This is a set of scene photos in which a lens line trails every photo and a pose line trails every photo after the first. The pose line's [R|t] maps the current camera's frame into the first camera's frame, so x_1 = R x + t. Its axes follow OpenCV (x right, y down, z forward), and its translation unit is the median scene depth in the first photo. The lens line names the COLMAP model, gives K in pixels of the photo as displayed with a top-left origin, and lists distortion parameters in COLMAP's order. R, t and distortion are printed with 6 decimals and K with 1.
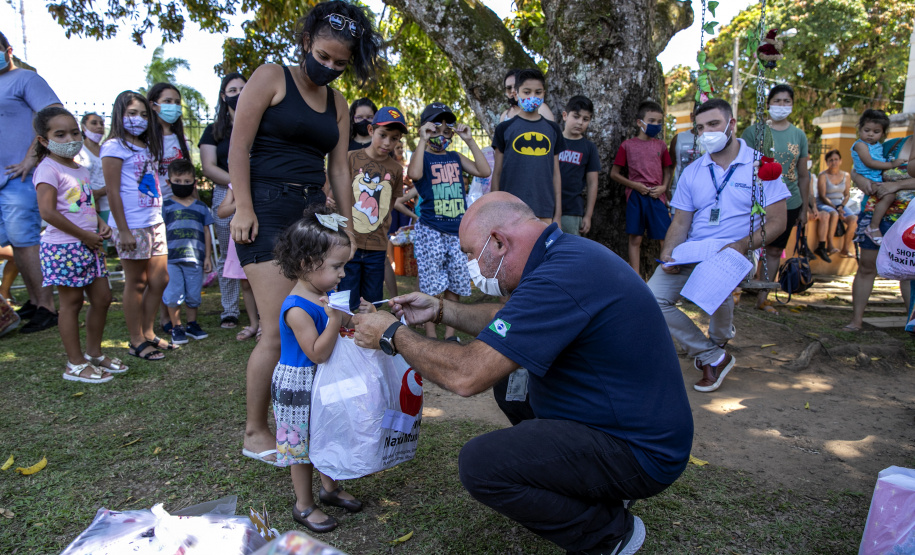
lens RADIAL K [[624.3, 0, 457.5], [0, 624.3, 277.5], [0, 0, 1]] dist [-0.099240, 0.053854]
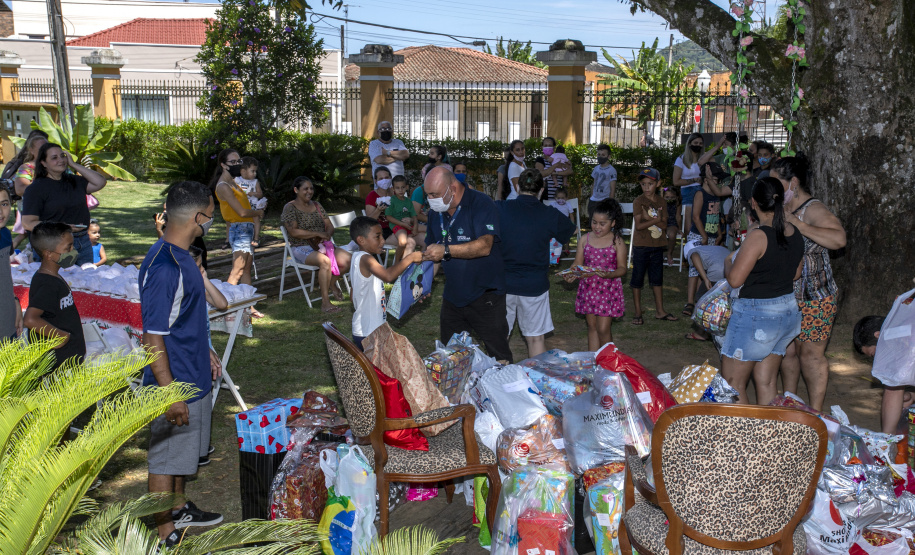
lens RADIAL K [[986.3, 0, 457.5], [0, 986.3, 277.5], [0, 0, 1]] dist [0.013893, 0.126593]
pose [[0.623838, 0.131392, -0.770430, 1.221818], [-0.107694, 0.990815, 0.081775, -0.132595], [0.774099, 0.031956, 0.632258, -0.666782]]
